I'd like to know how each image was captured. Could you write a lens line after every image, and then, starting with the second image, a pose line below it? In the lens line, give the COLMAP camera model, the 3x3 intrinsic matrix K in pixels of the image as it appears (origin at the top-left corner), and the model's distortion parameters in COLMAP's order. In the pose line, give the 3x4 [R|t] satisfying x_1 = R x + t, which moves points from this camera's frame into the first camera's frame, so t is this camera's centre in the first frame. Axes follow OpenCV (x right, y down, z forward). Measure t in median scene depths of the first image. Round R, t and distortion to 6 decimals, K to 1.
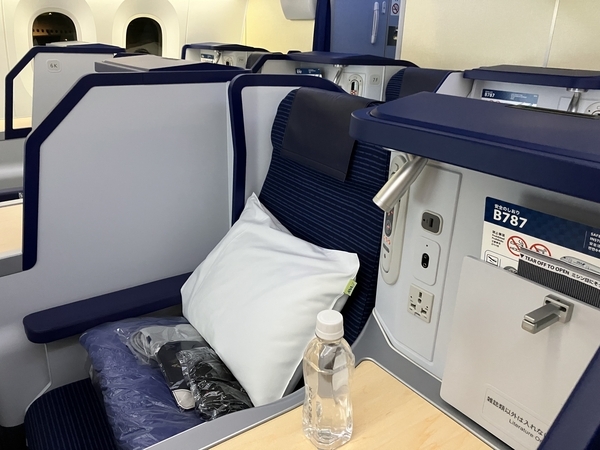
lens RADIAL K [[509.0, 0, 300.0], [0, 509.0, 225.0], [0, 0, 1]] dist [-0.005137, -0.008434]
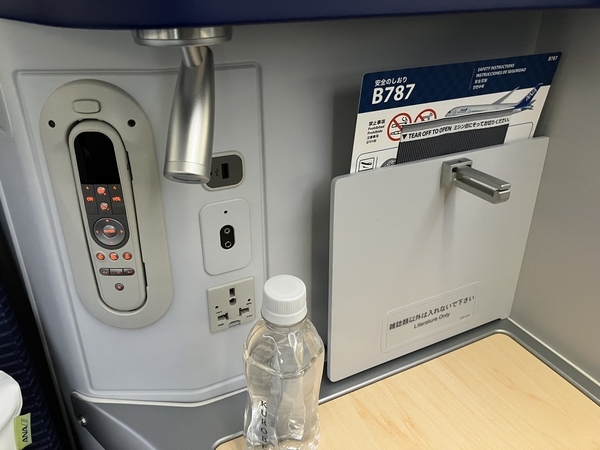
lens RADIAL K [[509.0, 0, 300.0], [0, 509.0, 225.0], [0, 0, 1]] dist [-0.005137, -0.008434]
pose [[0.169382, -0.469585, 0.866487, -0.297151], [0.360031, 0.847909, 0.389137, -0.172249], [-0.917435, 0.246049, 0.312686, 0.906150]]
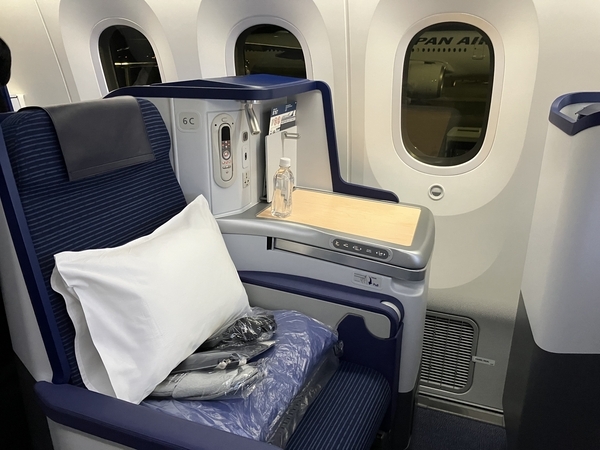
lens RADIAL K [[509.0, 0, 300.0], [0, 509.0, 225.0], [0, 0, 1]] dist [-0.005137, -0.008434]
pose [[-0.536147, -0.311997, 0.784349, -1.941358], [0.281761, 0.809749, 0.514701, -0.866019], [-0.795712, 0.496955, -0.346236, 2.065390]]
